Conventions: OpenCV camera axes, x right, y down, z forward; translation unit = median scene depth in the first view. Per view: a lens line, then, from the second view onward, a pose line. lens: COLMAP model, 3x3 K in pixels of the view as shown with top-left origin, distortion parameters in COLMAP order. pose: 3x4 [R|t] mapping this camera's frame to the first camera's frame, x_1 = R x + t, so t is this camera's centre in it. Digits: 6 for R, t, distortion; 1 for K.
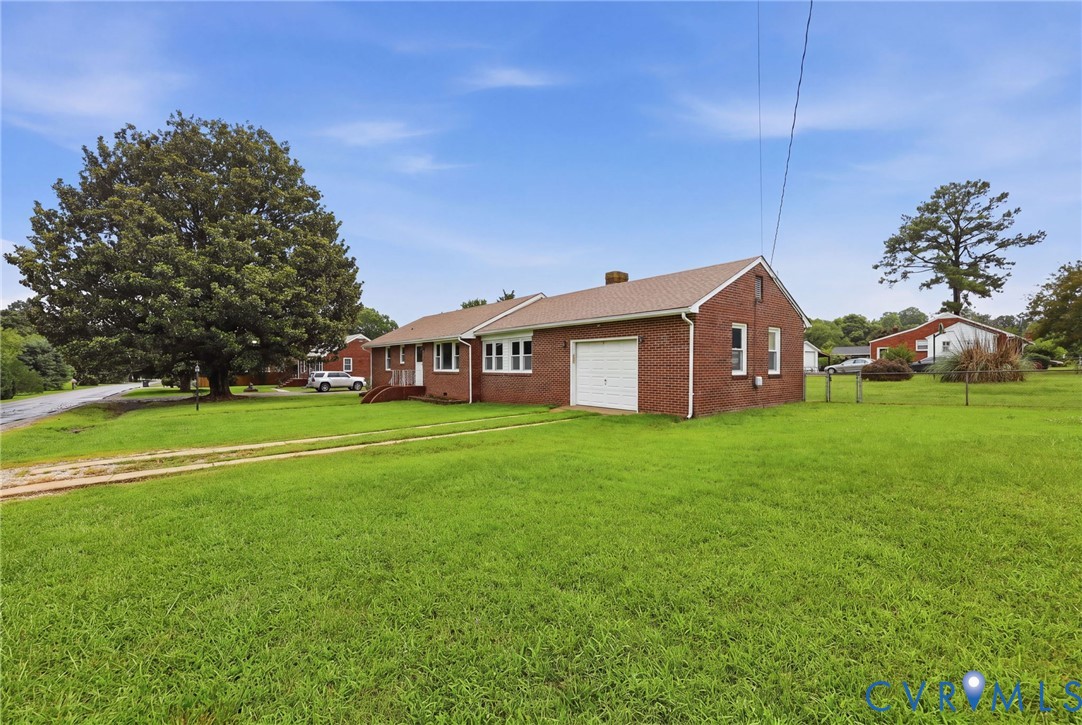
lens RADIAL K [[438.8, 0, 541.0], [0, 438.8, 362.5], [0, 0, 1]] dist [0.000649, 0.000075]
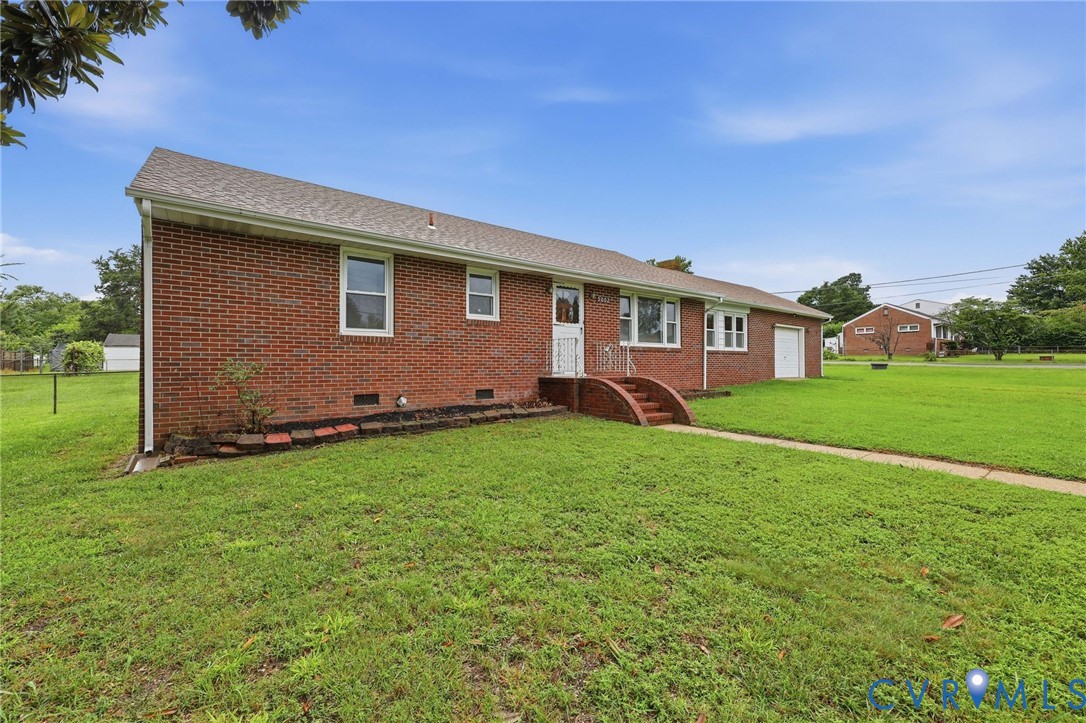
lens RADIAL K [[440.4, 0, 543.0], [0, 440.4, 361.5], [0, 0, 1]] dist [0.000649, 0.000075]
pose [[0.016130, 0.003935, 0.999862, -0.880657], [-0.009233, 0.999950, -0.003786, 0.048388], [-0.999827, -0.009170, 0.016165, 1.248620]]
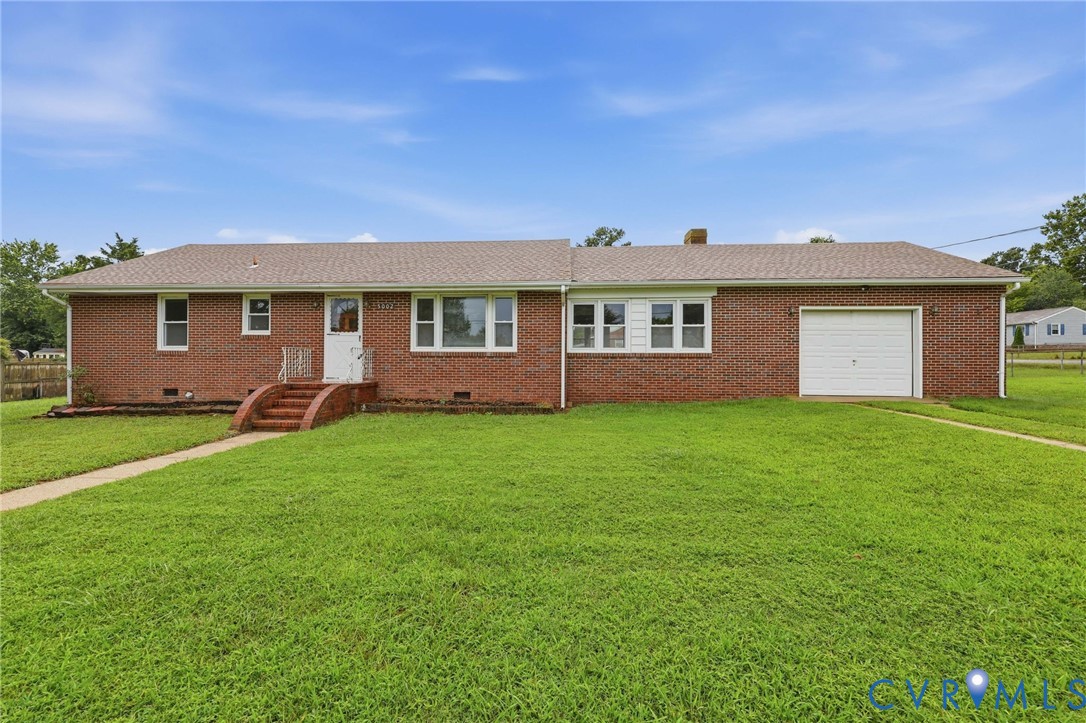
lens RADIAL K [[440.4, 0, 543.0], [0, 440.4, 361.5], [0, 0, 1]] dist [0.000649, 0.000075]
pose [[0.678579, 0.000268, 0.734527, -0.589699], [-0.009967, 0.999911, 0.008843, 0.029836], [-0.734460, -0.013322, 0.678522, 0.634641]]
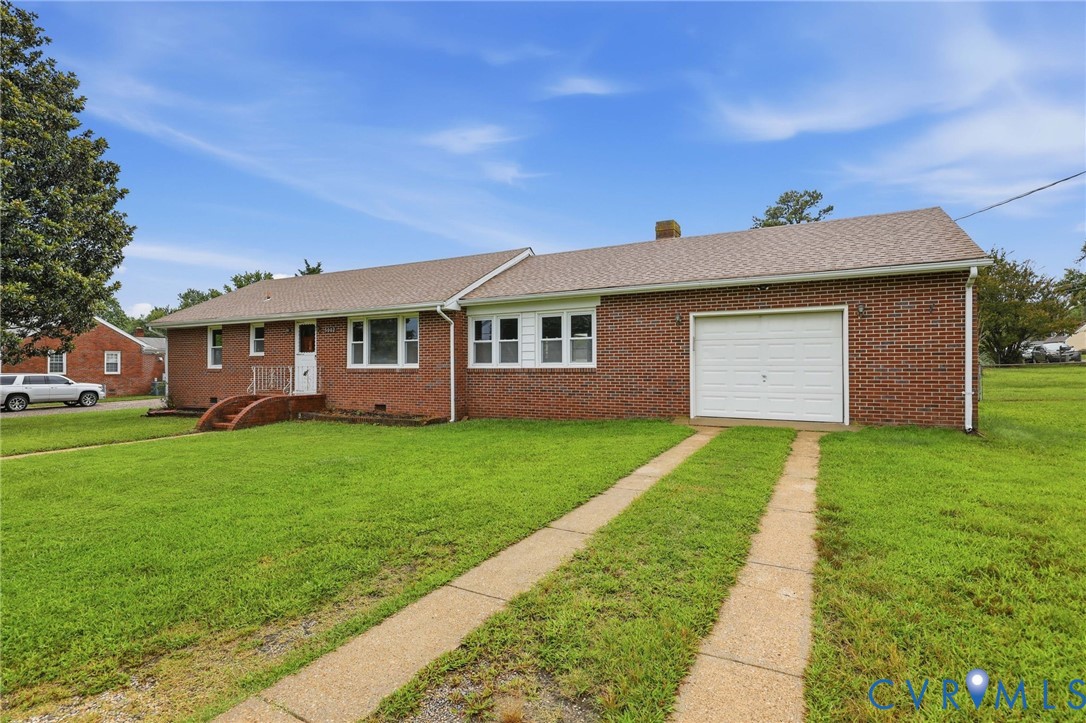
lens RADIAL K [[510.7, 0, 543.0], [0, 510.7, 361.5], [0, 0, 1]] dist [-0.006177, -0.001680]
pose [[0.912370, -0.000773, 0.409367, -0.327826], [0.001638, 0.999997, -0.001762, 0.015084], [-0.409364, 0.002278, 0.912368, 0.329725]]
